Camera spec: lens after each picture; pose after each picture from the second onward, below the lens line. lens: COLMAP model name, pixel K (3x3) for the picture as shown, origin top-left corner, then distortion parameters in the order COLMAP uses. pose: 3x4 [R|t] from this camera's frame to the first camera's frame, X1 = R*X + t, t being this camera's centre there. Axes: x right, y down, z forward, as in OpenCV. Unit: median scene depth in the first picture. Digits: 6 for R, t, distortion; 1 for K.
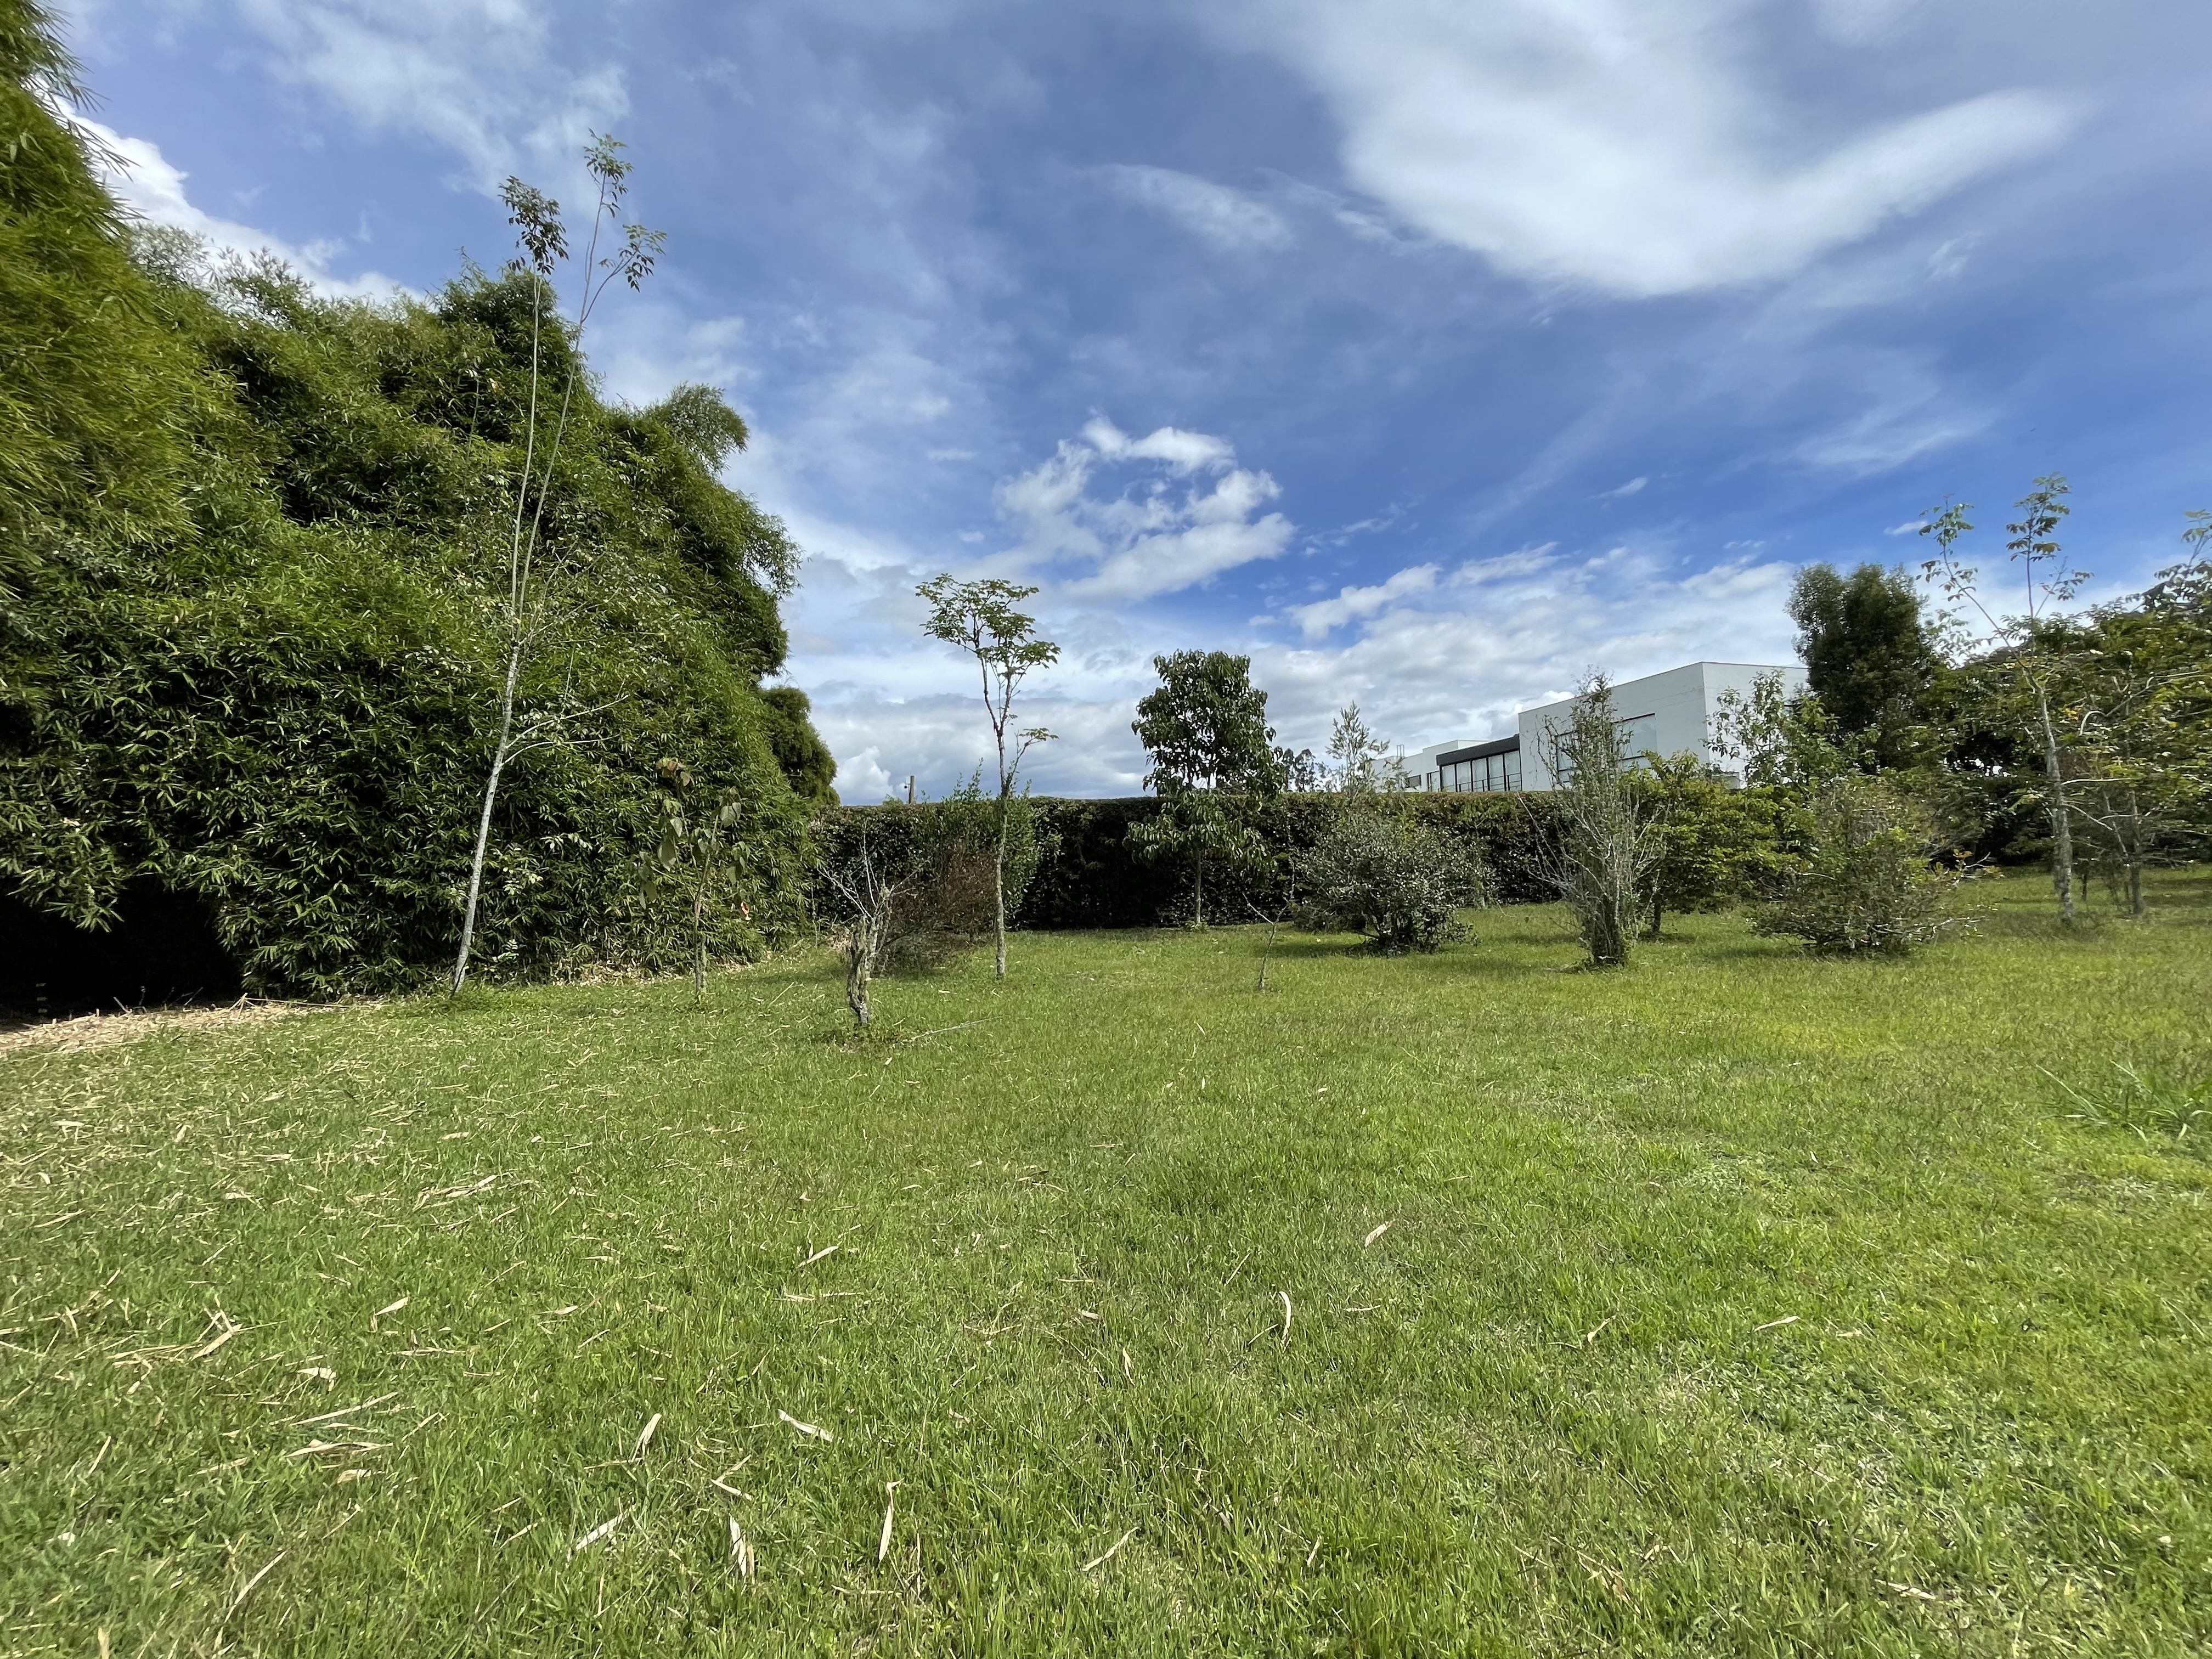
lens RADIAL K [[895.9, 0, 1109.3], [0, 895.9, 824.1], [0, 0, 1]] dist [-0.002846, 0.000247]
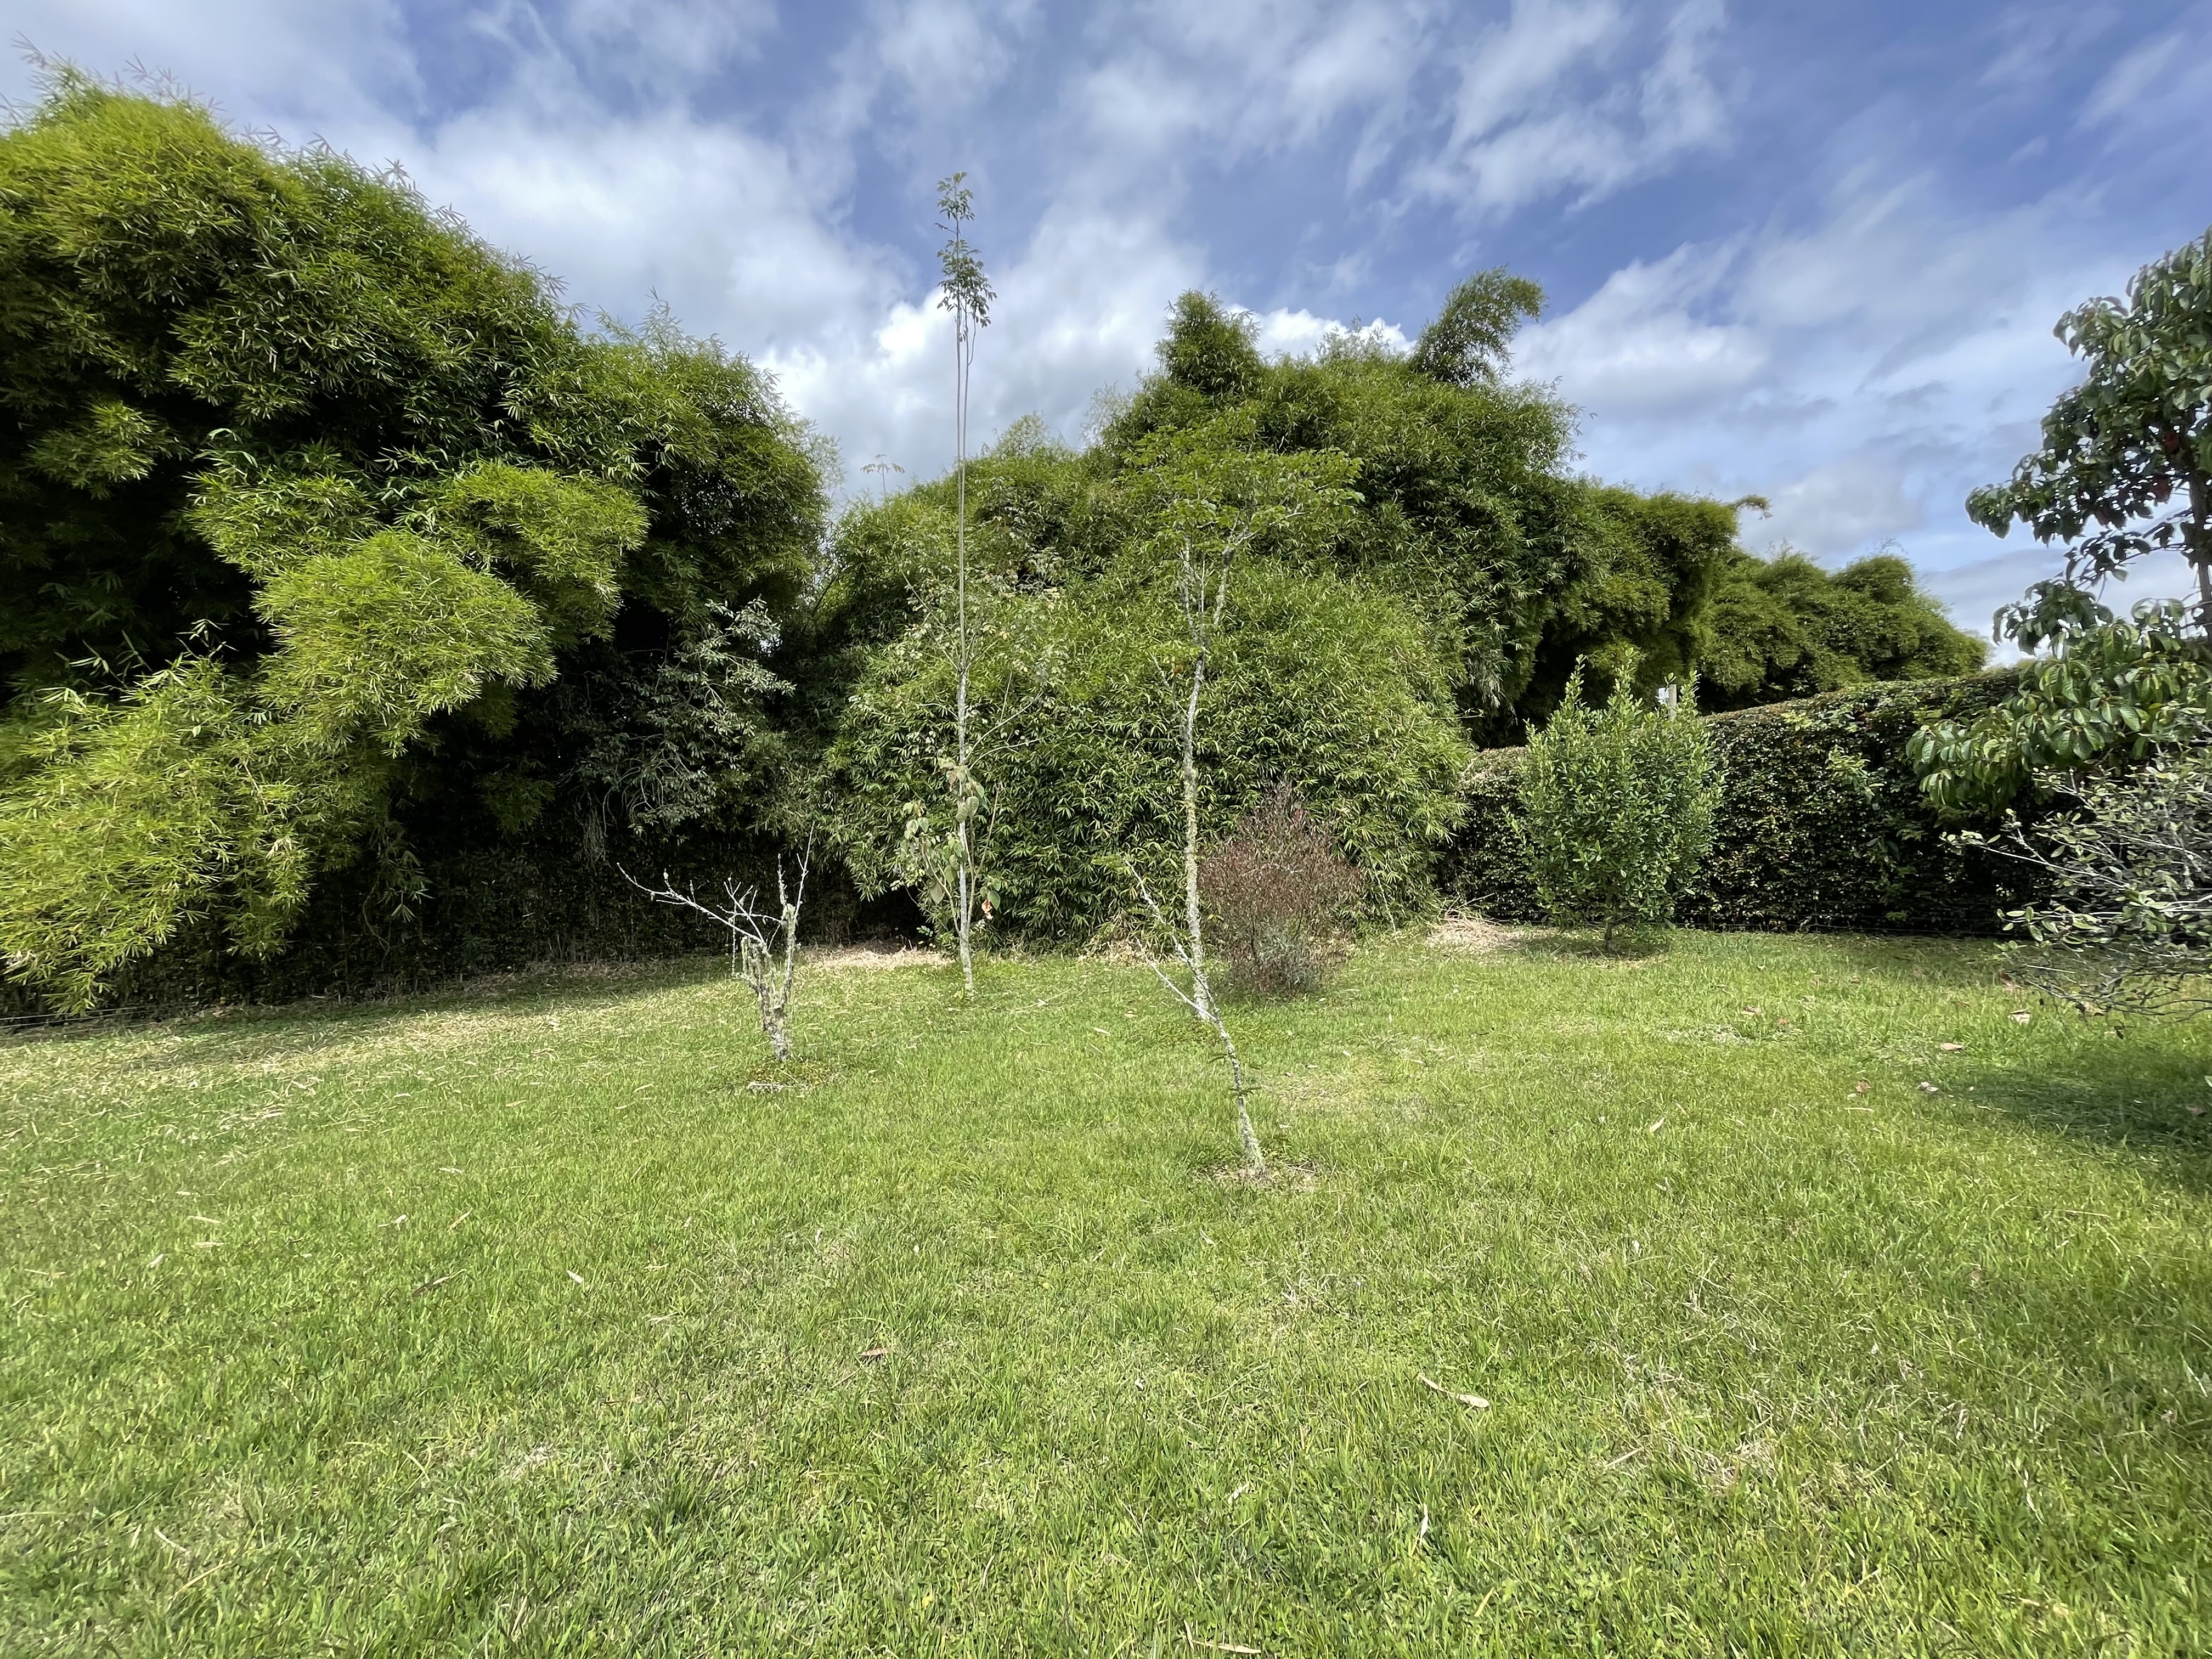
lens RADIAL K [[895.9, 0, 1112.9], [0, 895.9, 825.9], [0, 0, 1]] dist [-0.002846, 0.000247]
pose [[0.364093, -0.029088, -0.930908, 0.464720], [0.094851, 0.995473, 0.005992, 0.013104], [0.926520, -0.090479, 0.365204, 0.678298]]
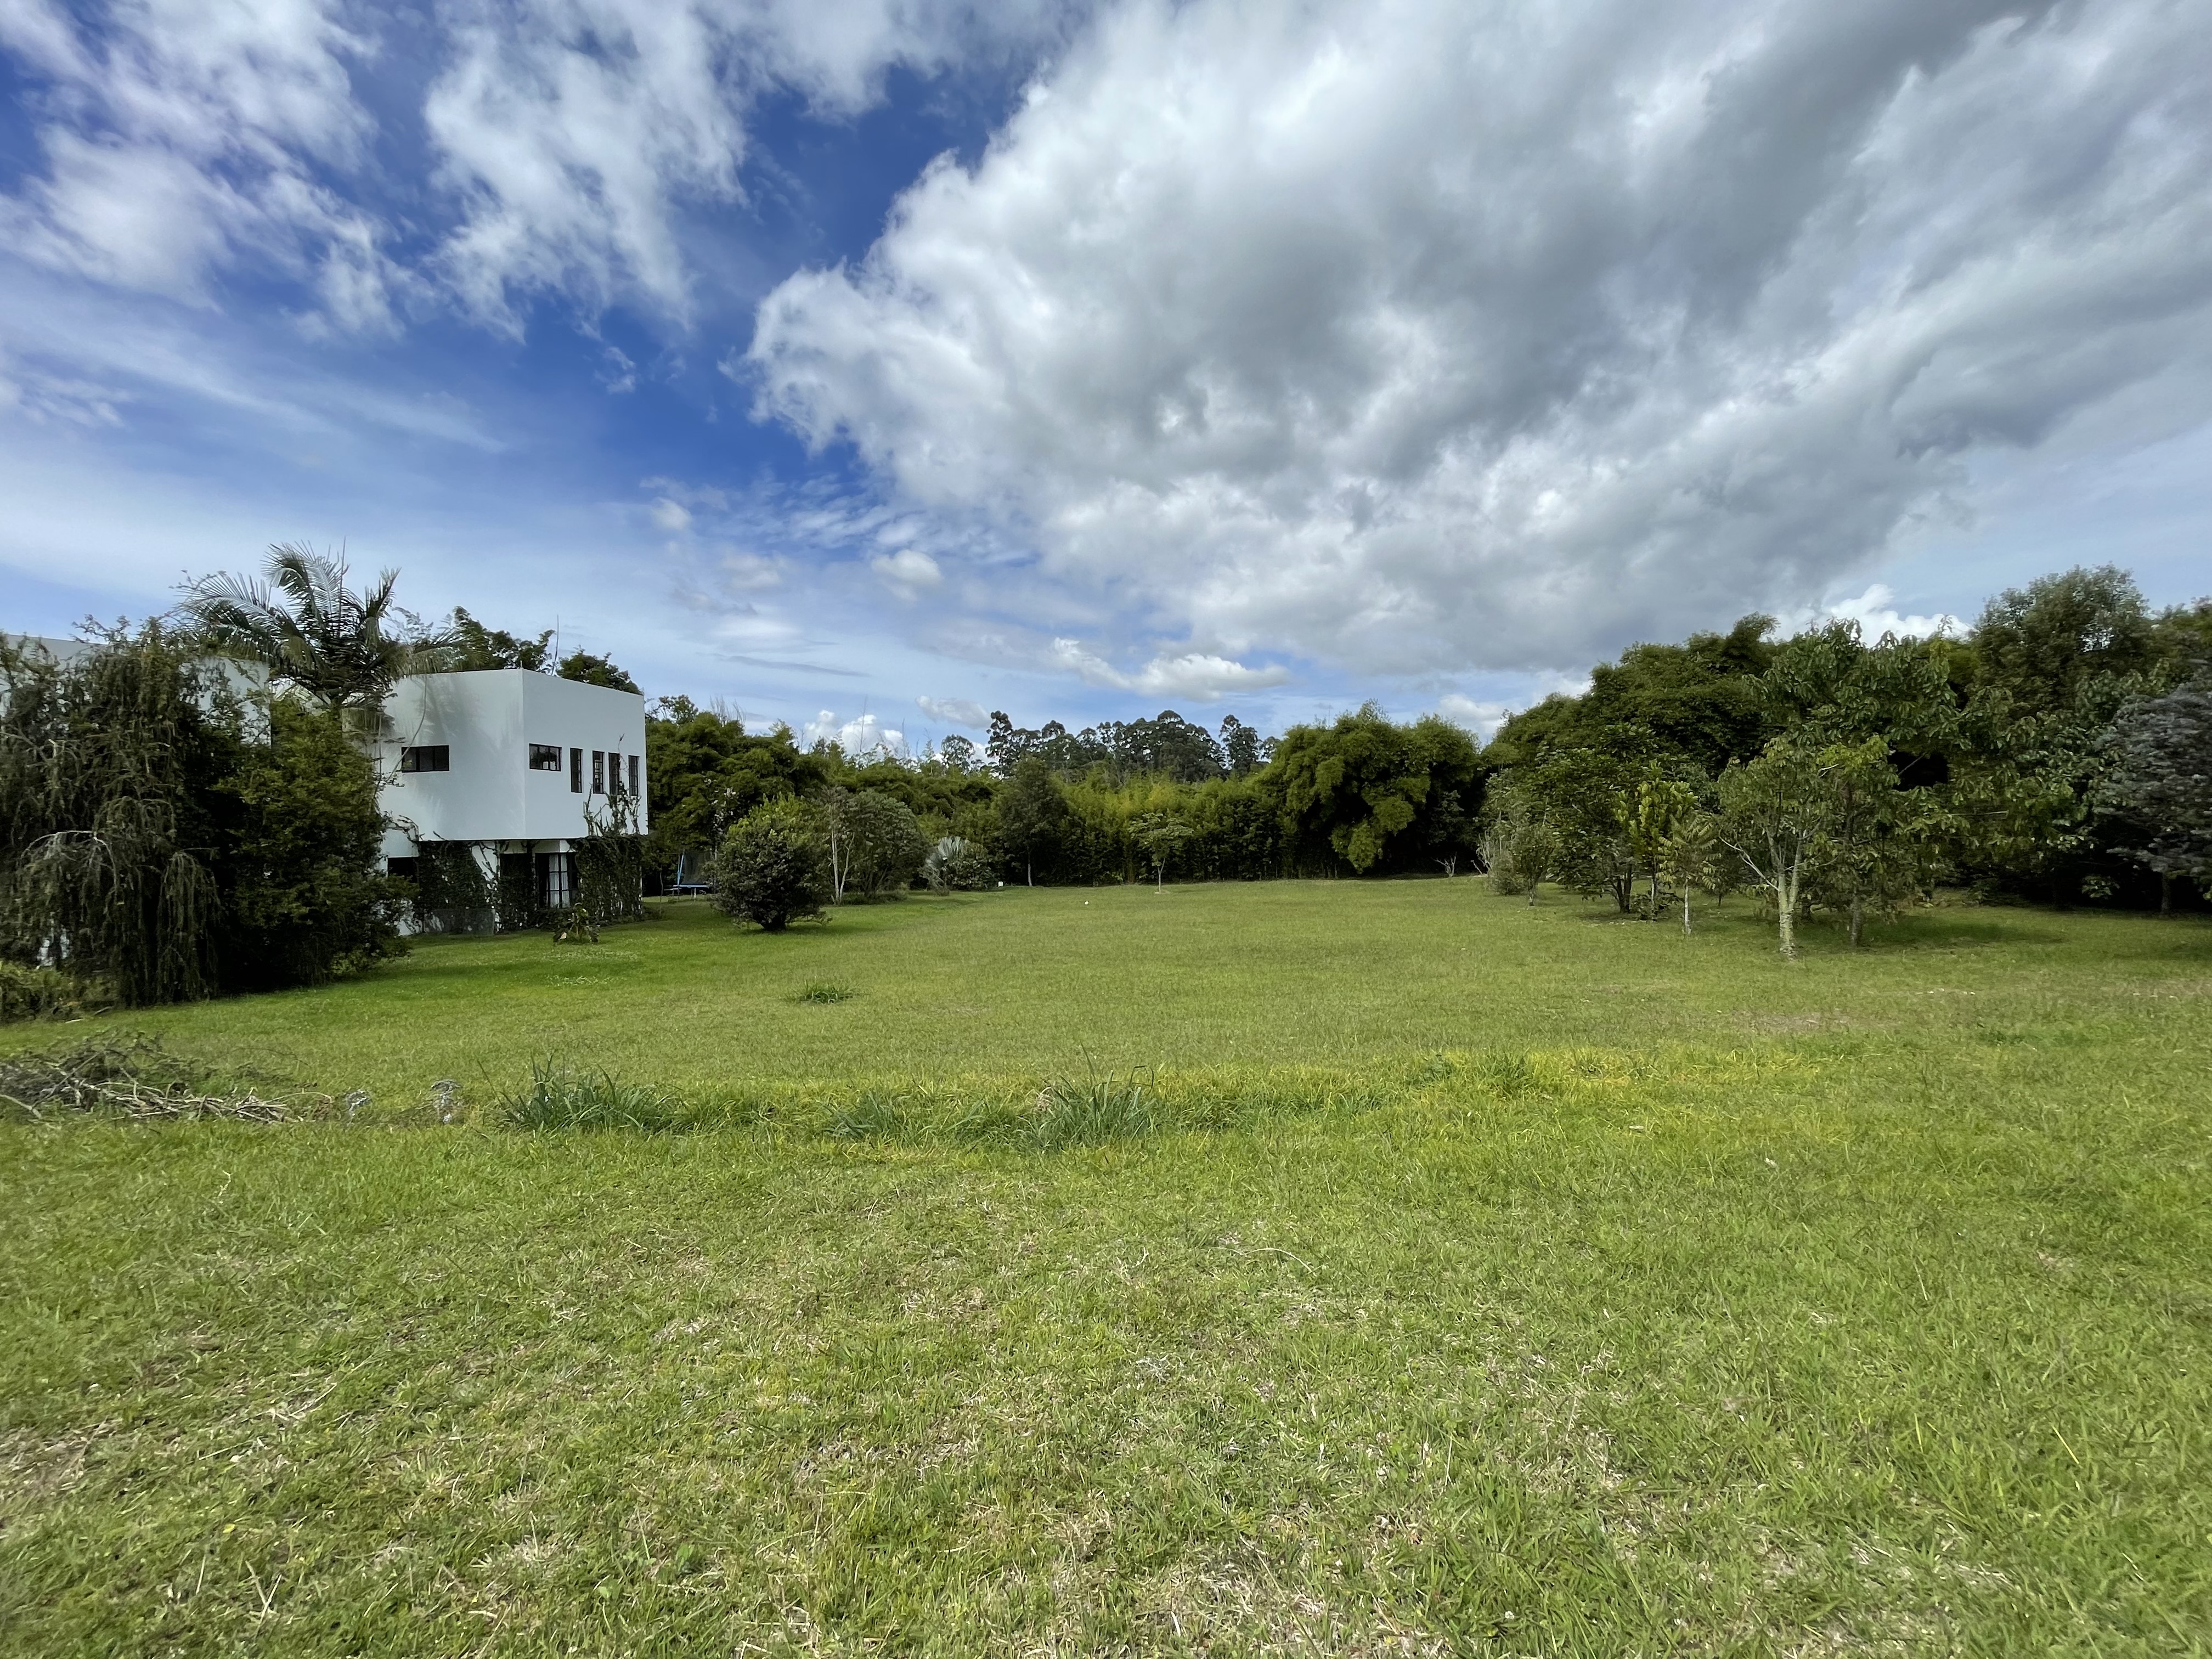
lens RADIAL K [[895.9, 0, 1110.5], [0, 895.9, 820.1], [0, 0, 1]] dist [-0.002846, 0.000247]
pose [[-0.407338, 0.020975, -0.913037, 4.638871], [0.101508, 0.994582, -0.022438, -0.238462], [0.907619, -0.101820, -0.407260, 0.981936]]
